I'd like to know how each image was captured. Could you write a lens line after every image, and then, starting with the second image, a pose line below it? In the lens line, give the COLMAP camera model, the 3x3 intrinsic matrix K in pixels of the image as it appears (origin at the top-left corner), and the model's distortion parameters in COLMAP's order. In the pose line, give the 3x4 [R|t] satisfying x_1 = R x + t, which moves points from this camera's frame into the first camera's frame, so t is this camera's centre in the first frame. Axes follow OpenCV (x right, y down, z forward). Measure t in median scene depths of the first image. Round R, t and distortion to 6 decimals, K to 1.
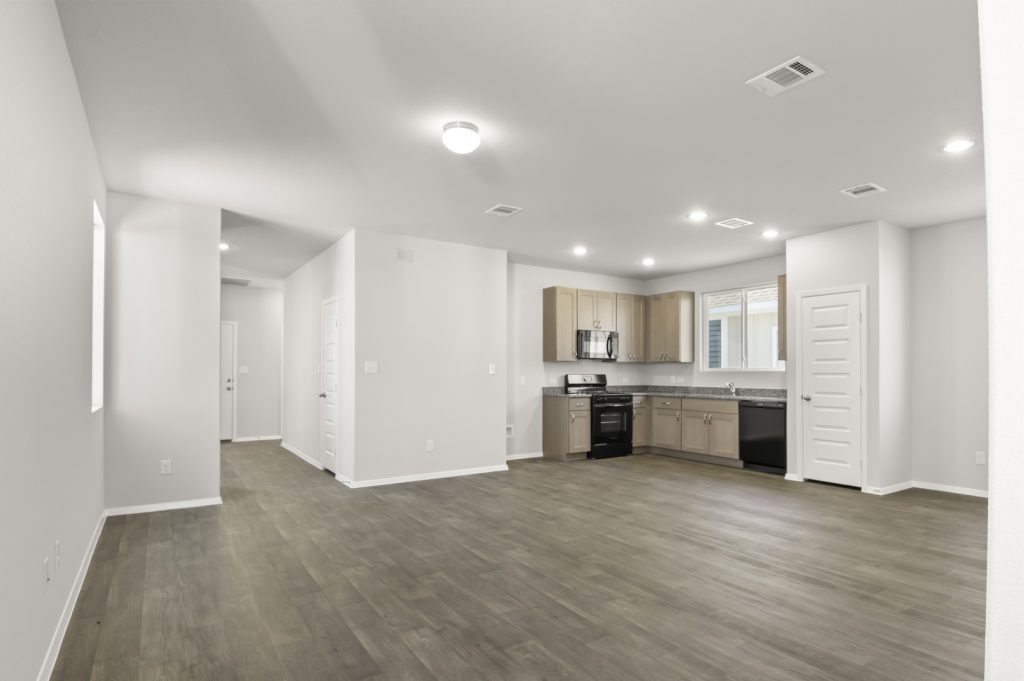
lens RADIAL K [[554.3, 0, 527.6], [0, 554.3, 366.5], [0, 0, 1]] dist [0.003617, -0.005321]
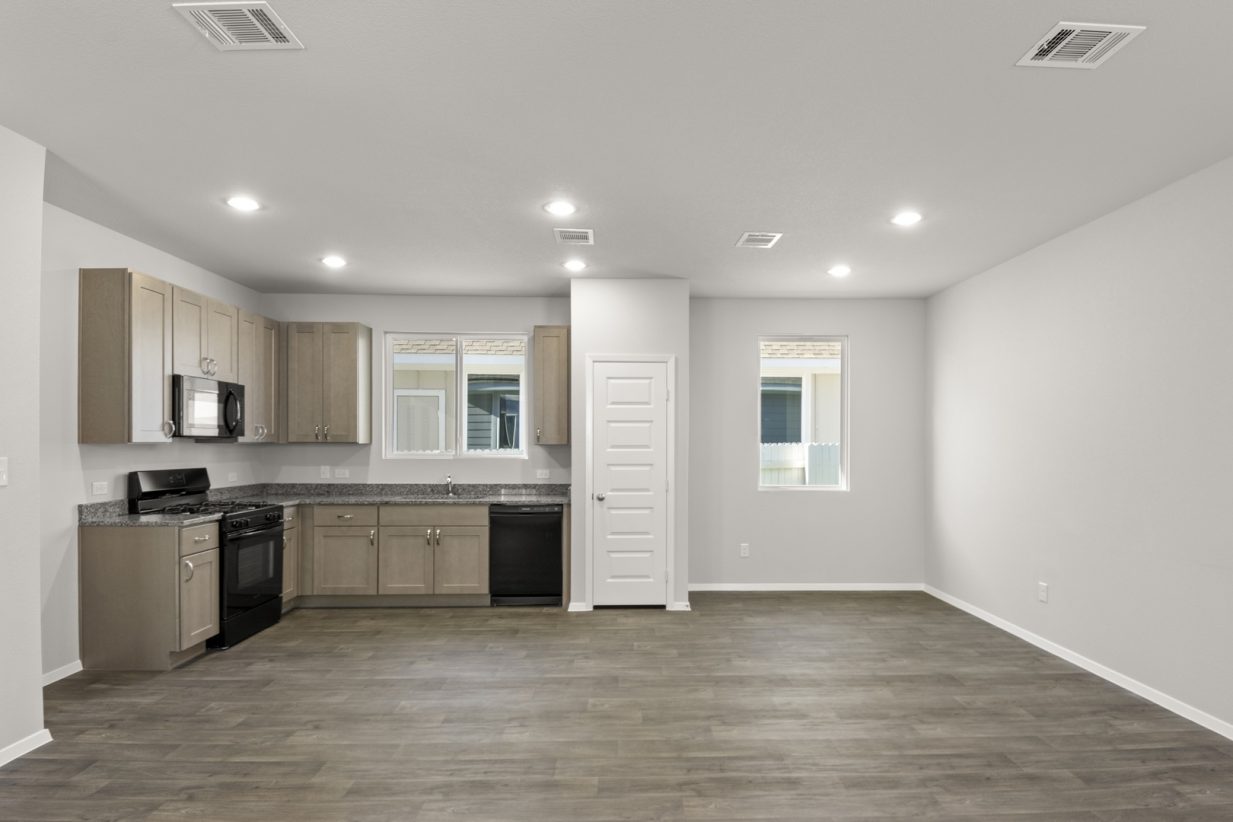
lens RADIAL K [[667.5, 0, 666.2], [0, 667.5, 437.6], [0, 0, 1]] dist [0.003617, -0.005321]
pose [[0.518465, 0.008212, 0.855059, -0.176980], [-0.013363, 0.999910, -0.001501, -0.019045], [-0.854994, -0.010648, 0.518528, 0.376593]]
